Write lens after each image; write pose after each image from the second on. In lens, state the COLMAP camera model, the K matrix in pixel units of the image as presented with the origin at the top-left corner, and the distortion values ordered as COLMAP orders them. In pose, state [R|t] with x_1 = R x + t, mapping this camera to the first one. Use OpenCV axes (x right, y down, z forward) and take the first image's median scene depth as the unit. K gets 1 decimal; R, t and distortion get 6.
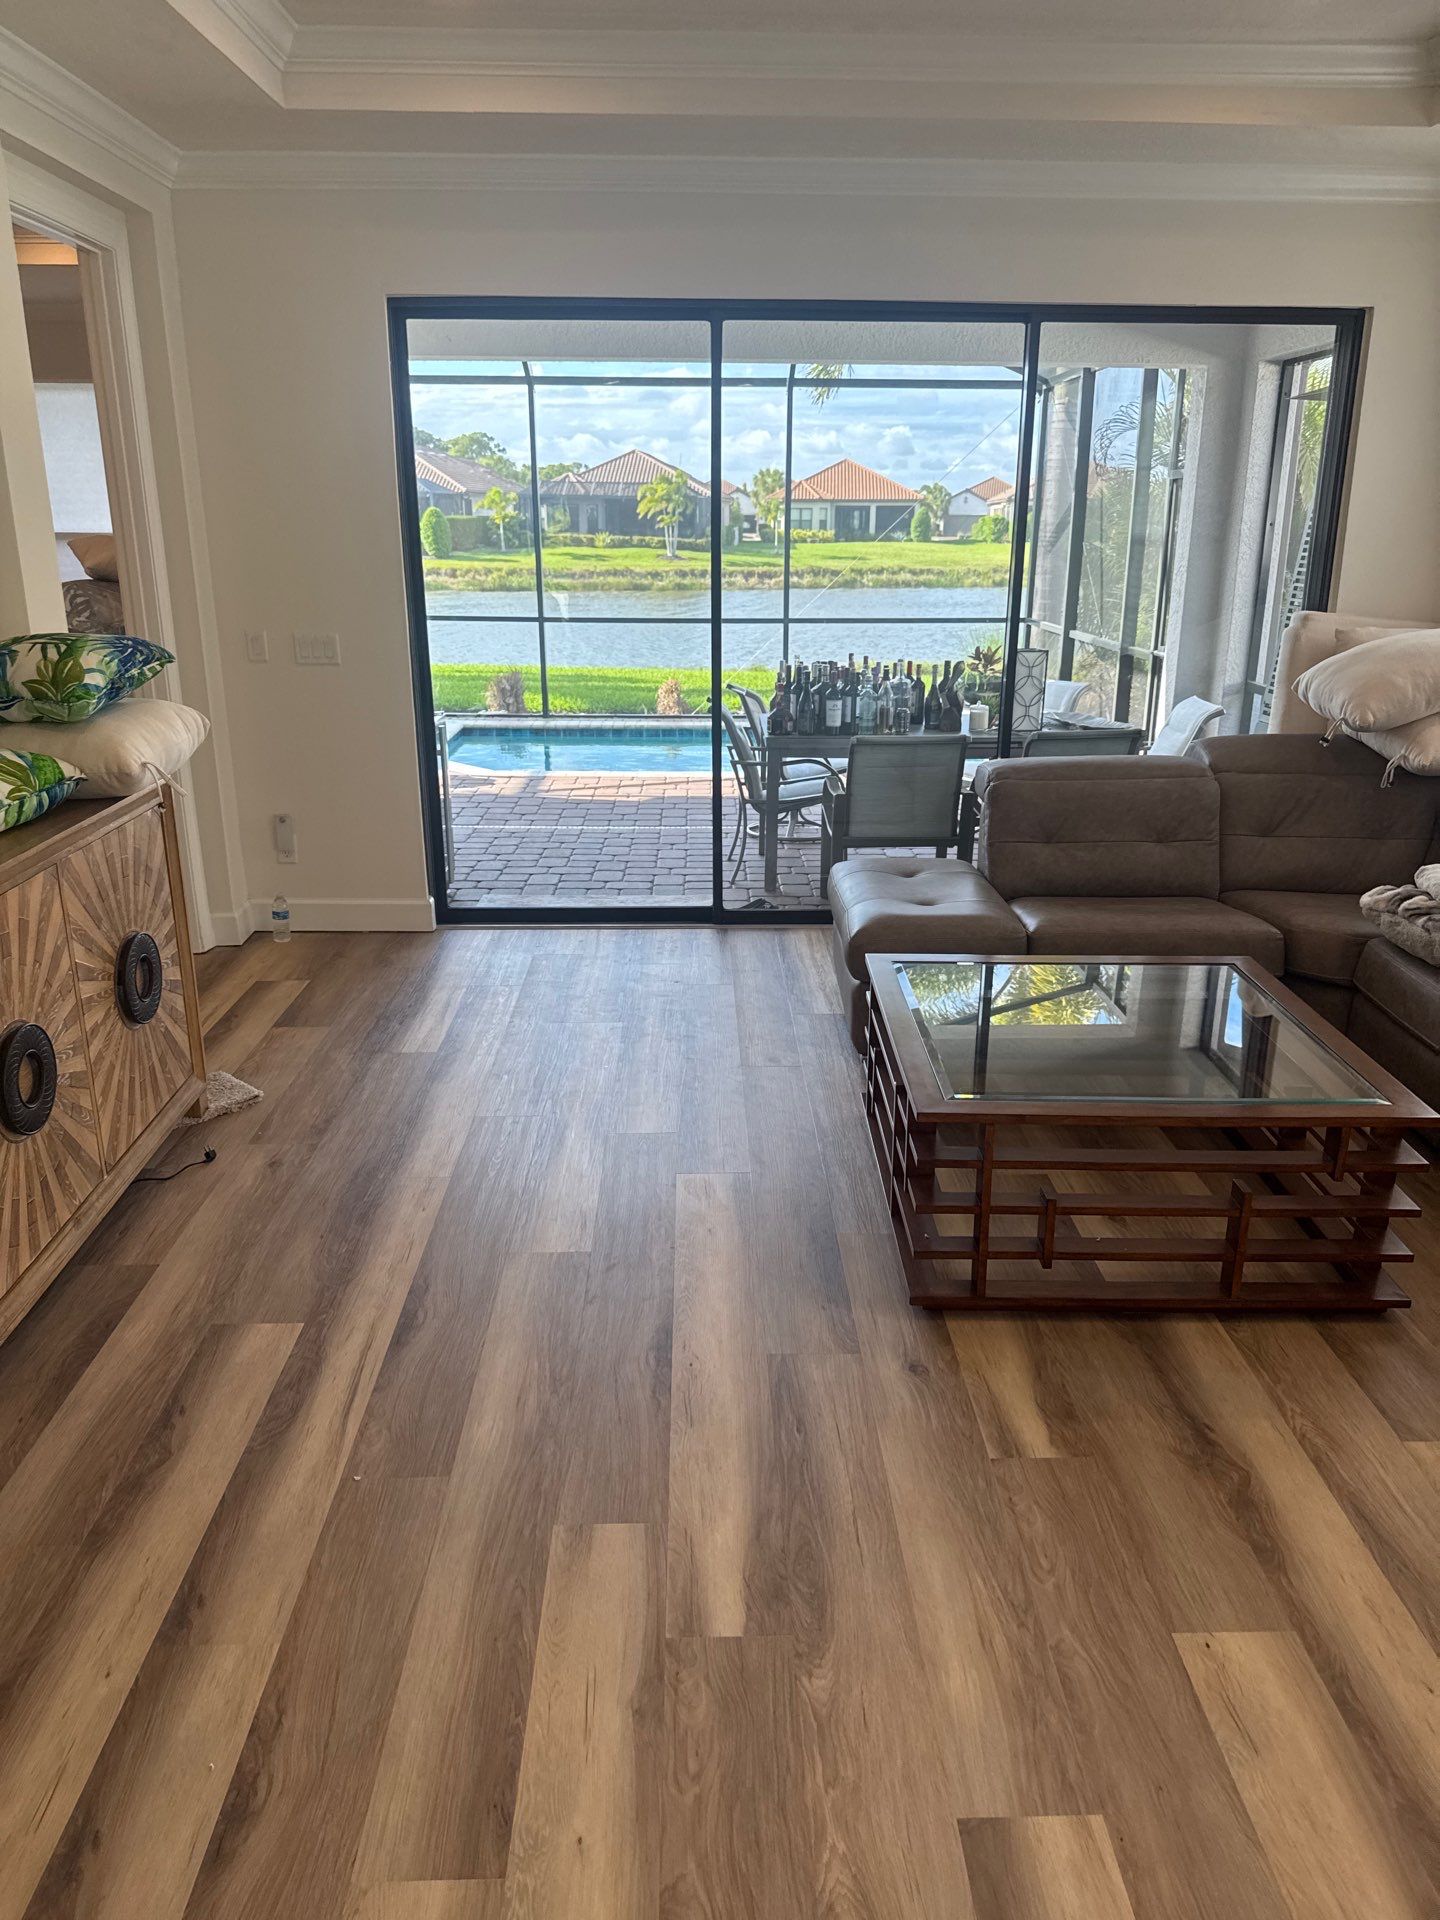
lens RADIAL K [[1350.3, 0, 716.4], [0, 1350.3, 943.2], [0, 0, 1]] dist [0.024761, -0.034688]
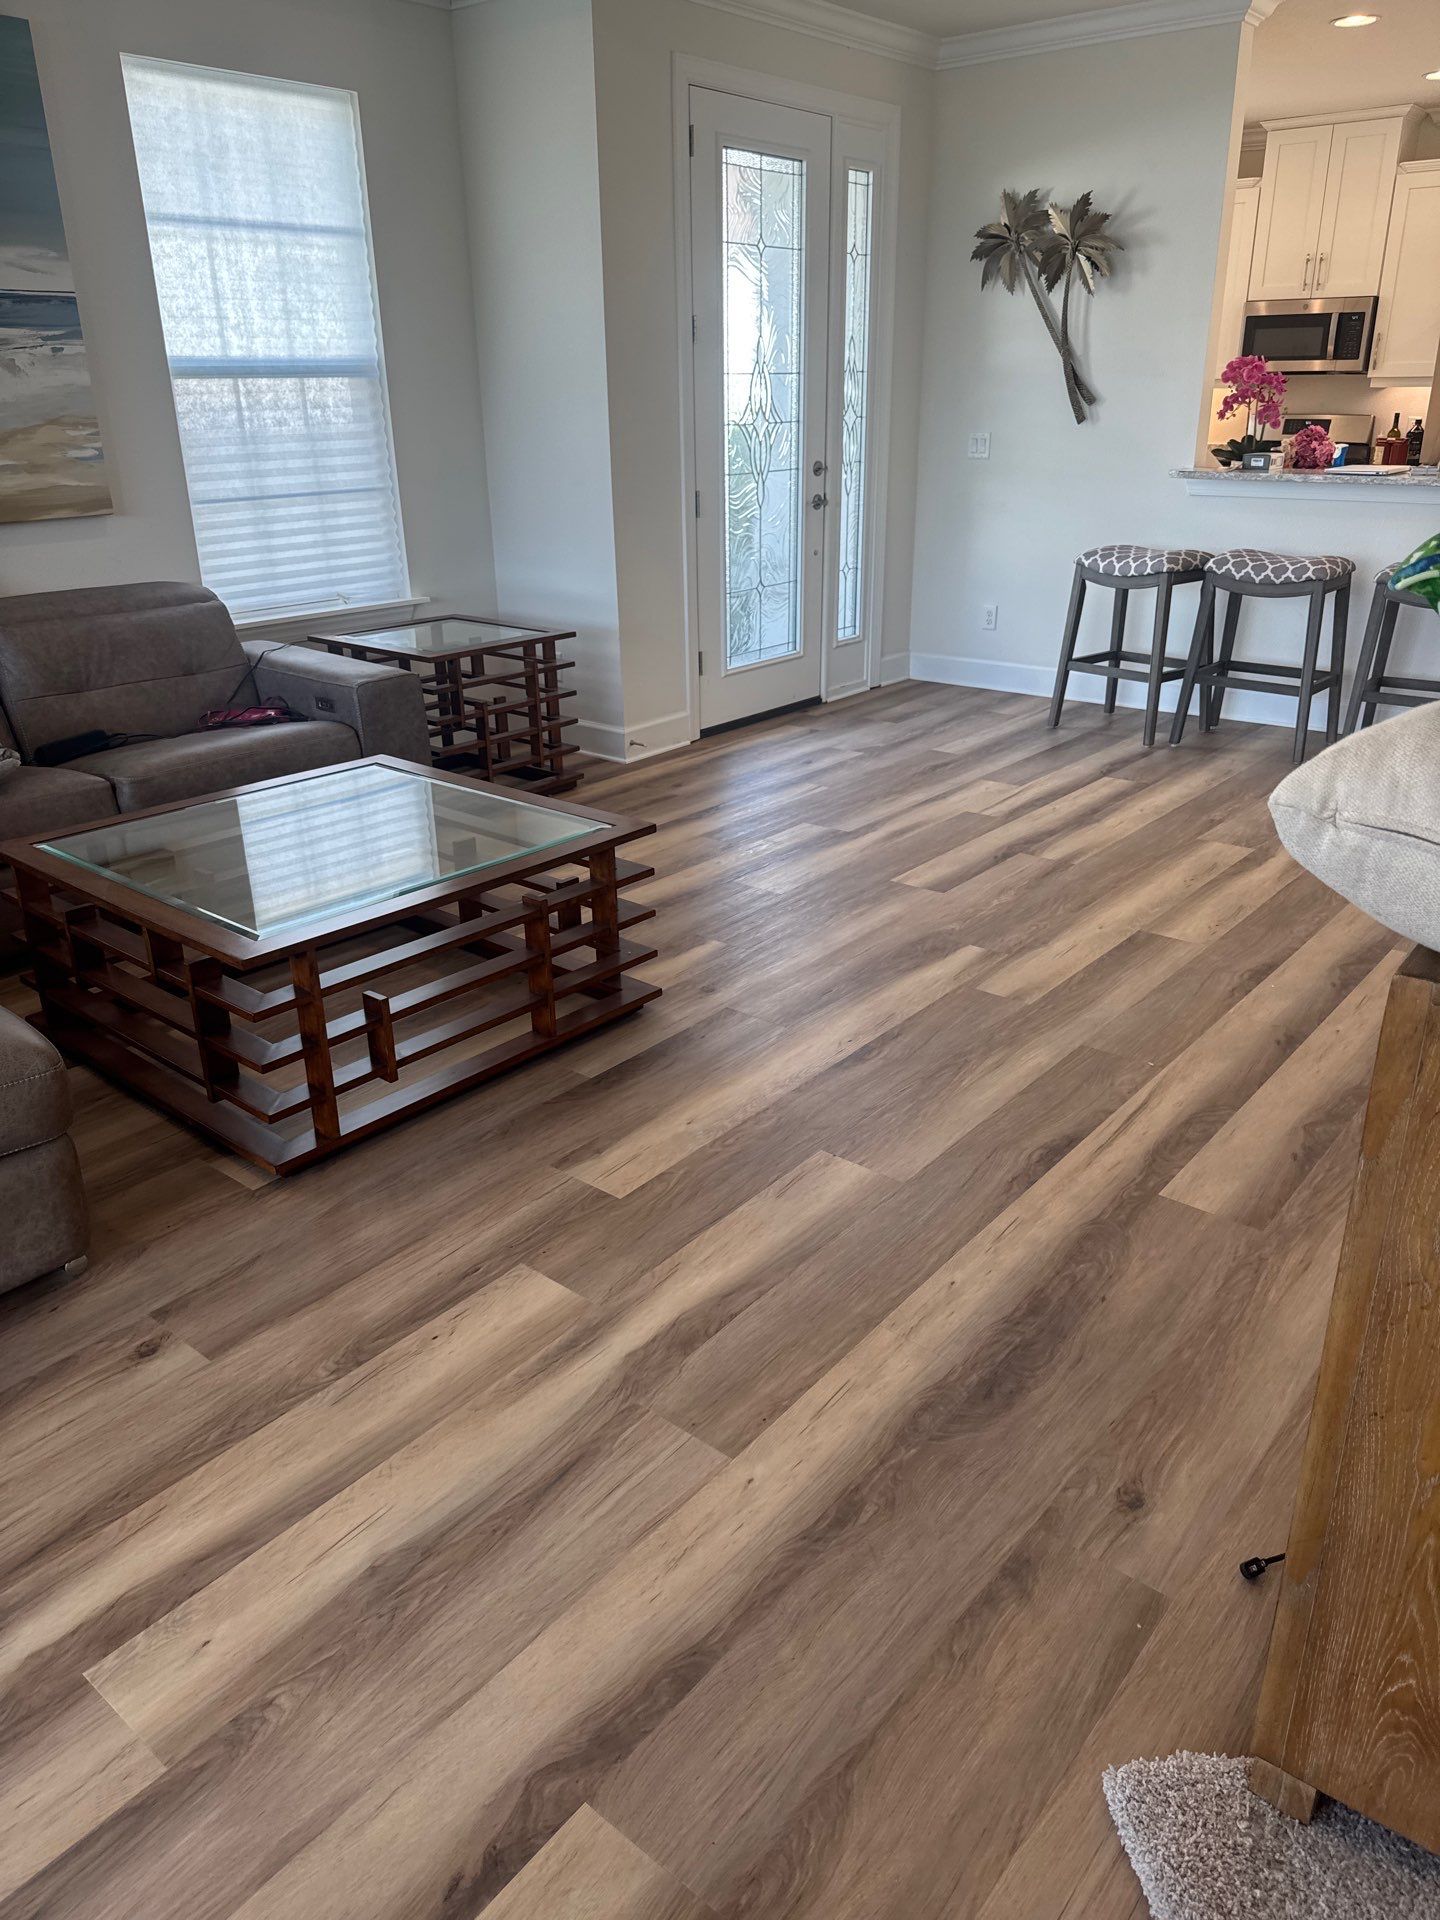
lens RADIAL K [[1350.3, 0, 701.6], [0, 1350.3, 951.8], [0, 0, 1]] dist [0.024761, -0.034688]
pose [[-0.748974, -0.239264, 0.617892, -0.469814], [0.217569, 0.792017, 0.570415, -0.330641], [-0.625860, 0.561660, -0.541144, 1.256371]]
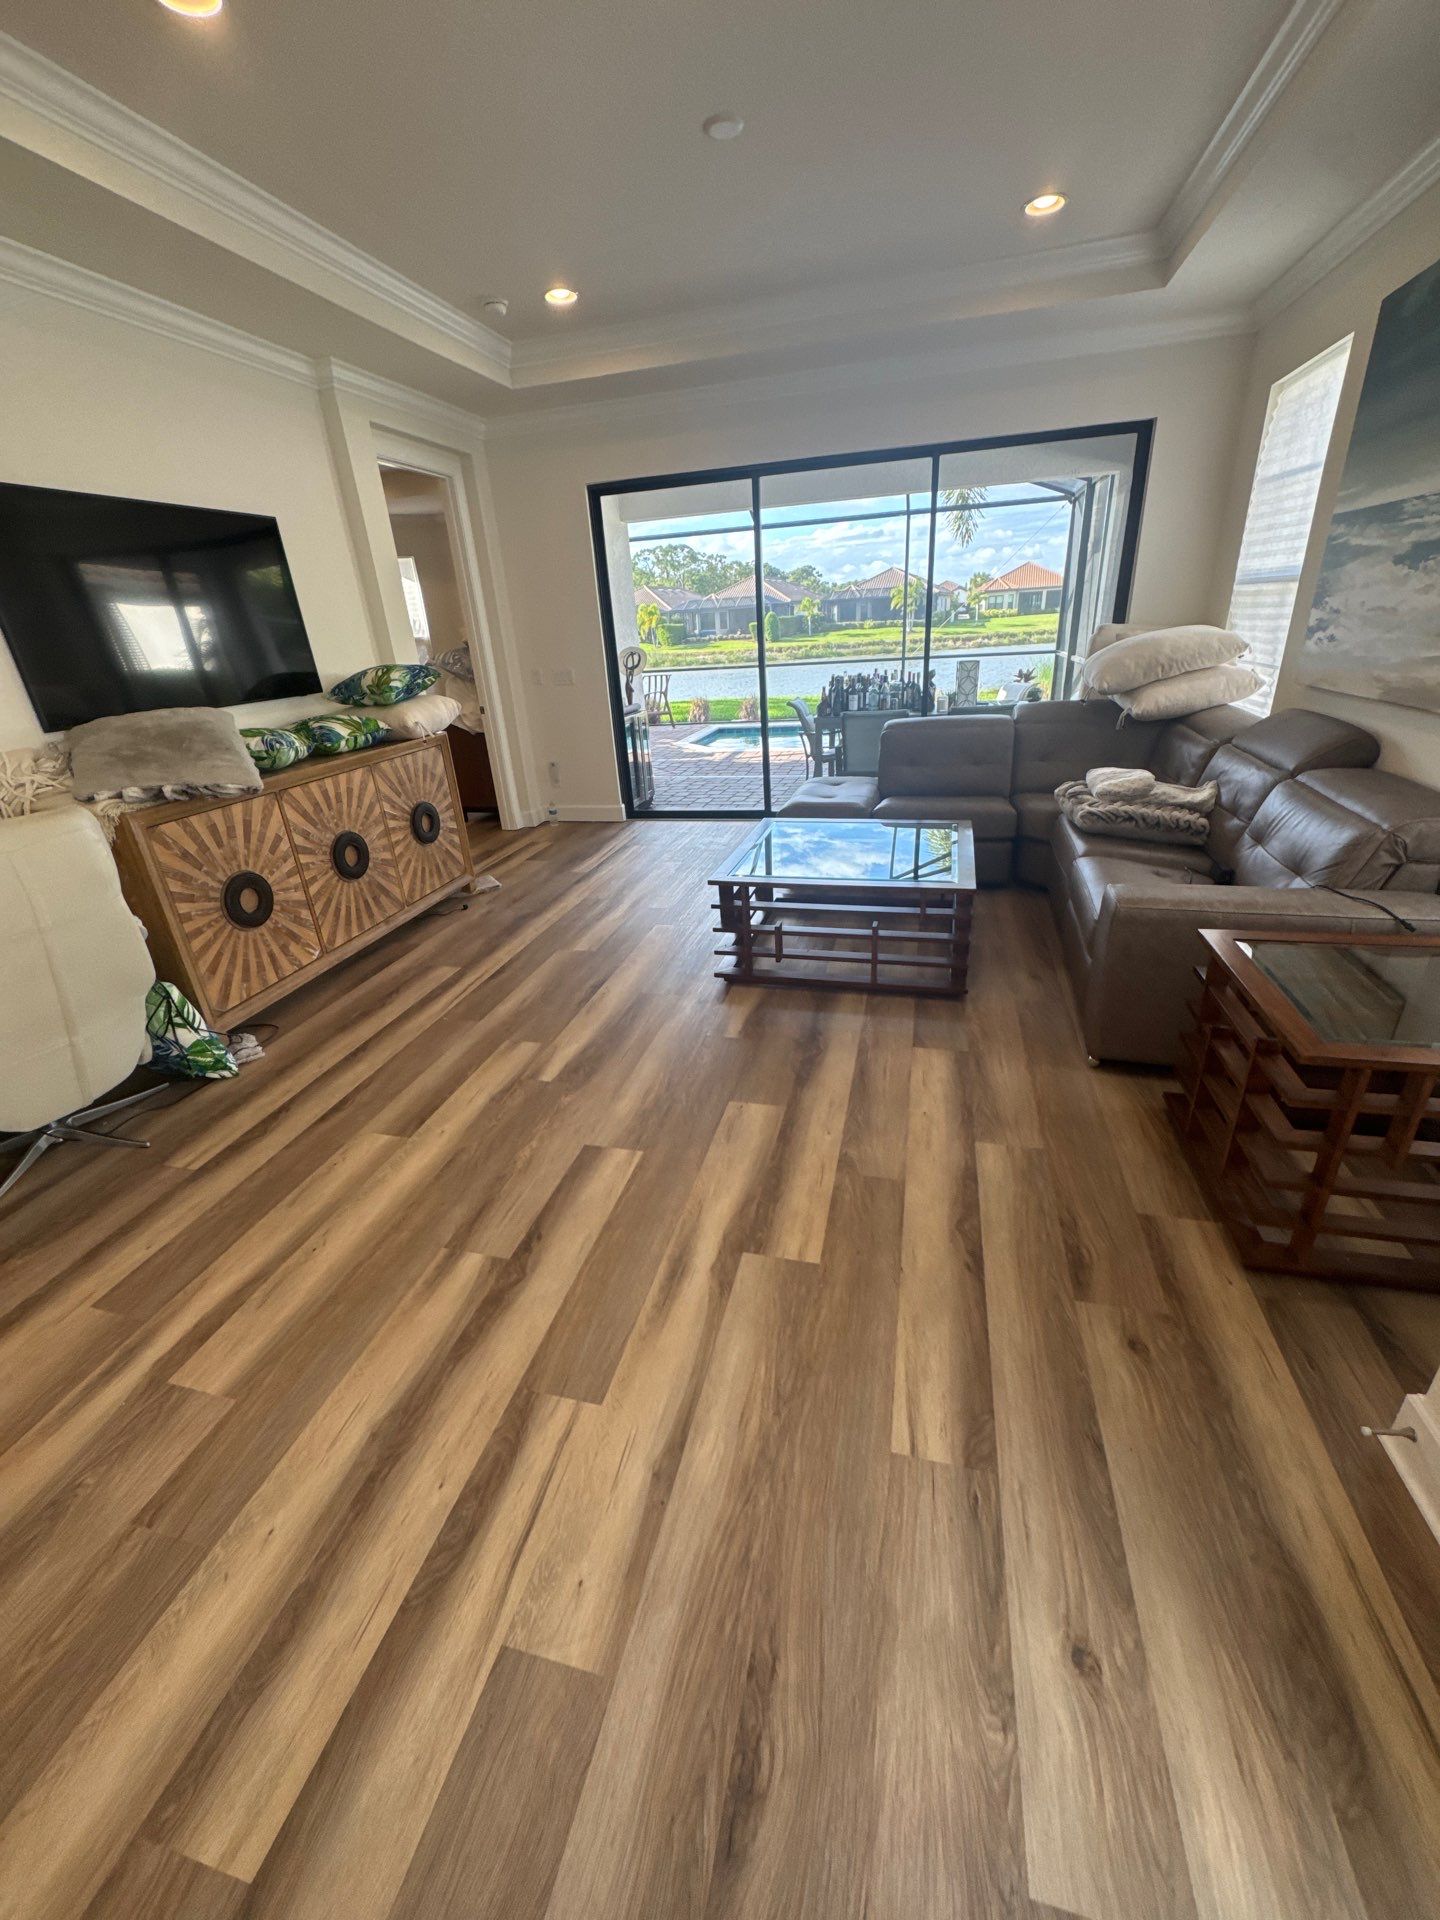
lens RADIAL K [[754.3, 0, 705.1], [0, 754.3, 958.5], [0, 0, 1]] dist [-0.000505, -0.000777]
pose [[0.957267, 0.057912, -0.283349, 0.359984], [-0.022863, 0.991833, 0.125476, 0.076160], [0.288302, -0.113636, 0.950773, -0.075190]]
